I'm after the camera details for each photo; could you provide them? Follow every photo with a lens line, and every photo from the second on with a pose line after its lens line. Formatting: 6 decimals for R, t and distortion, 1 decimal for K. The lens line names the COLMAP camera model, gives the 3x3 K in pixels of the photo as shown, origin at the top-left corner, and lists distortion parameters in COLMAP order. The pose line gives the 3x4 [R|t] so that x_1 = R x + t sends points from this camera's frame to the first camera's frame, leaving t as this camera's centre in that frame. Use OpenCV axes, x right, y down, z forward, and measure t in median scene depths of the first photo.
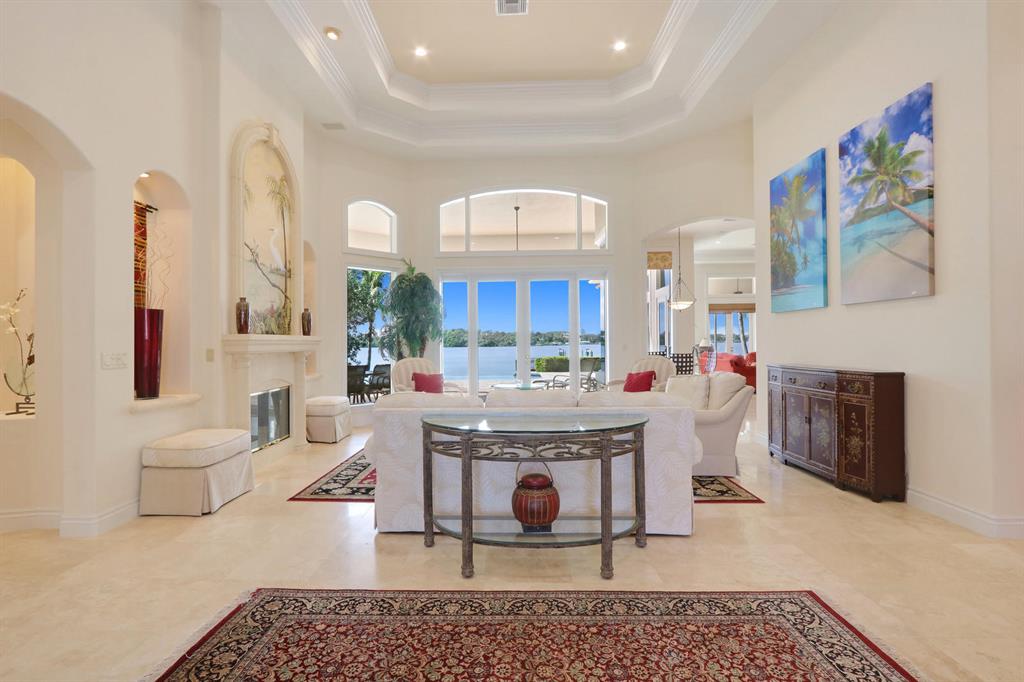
lens RADIAL K [[481.5, 0, 498.3], [0, 481.5, 337.0], [0, 0, 1]] dist [-0.017603, 0.000142]
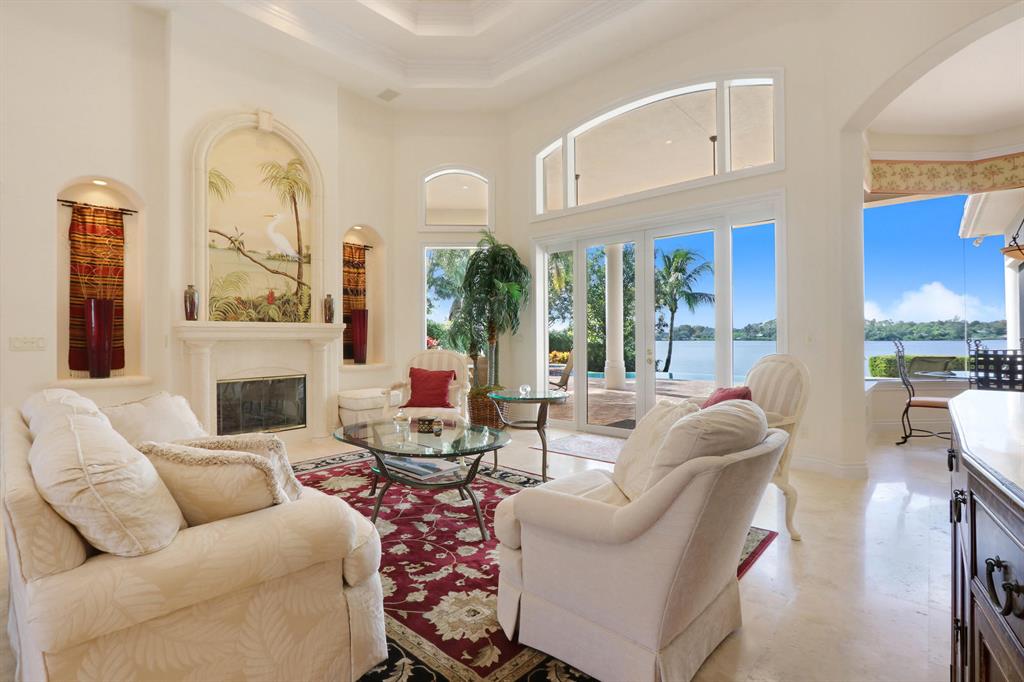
lens RADIAL K [[481.5, 0, 498.3], [0, 481.5, 337.0], [0, 0, 1]] dist [-0.017603, 0.000142]
pose [[0.751245, 0.004258, -0.660010, 0.533896], [0.005387, 0.999906, 0.012583, 0.016308], [0.660002, -0.013009, 0.751151, 0.562053]]
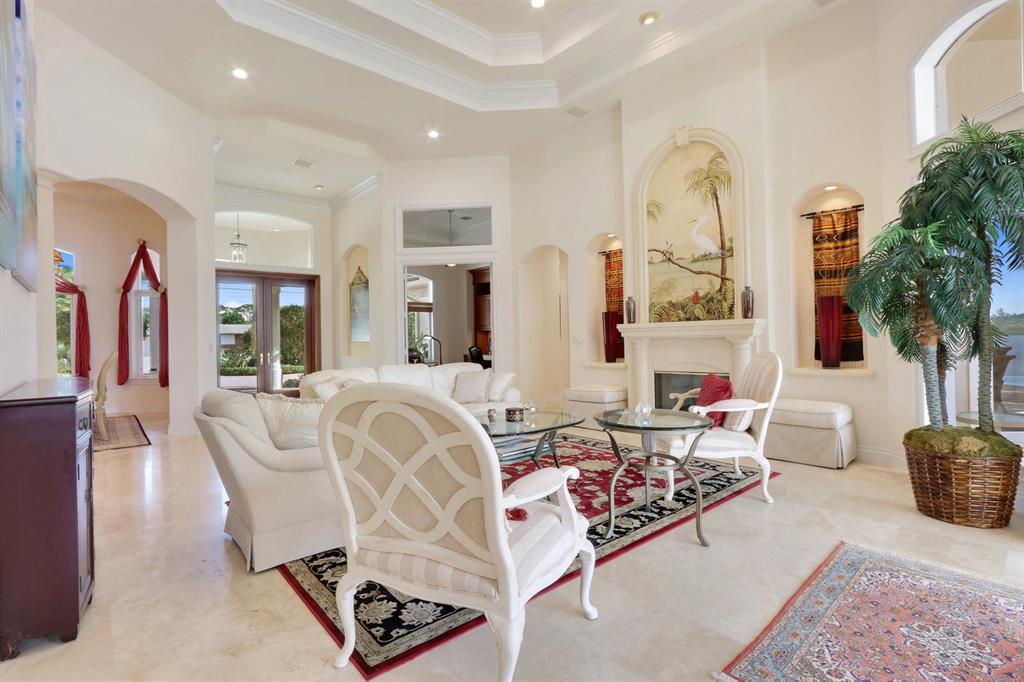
lens RADIAL K [[481.5, 0, 498.3], [0, 481.5, 337.0], [0, 0, 1]] dist [-0.017603, 0.000142]
pose [[-0.737276, 0.021266, -0.675257, 0.558967], [0.033876, 0.999411, -0.005512, 0.022142], [0.674742, -0.026939, -0.737562, 1.475782]]
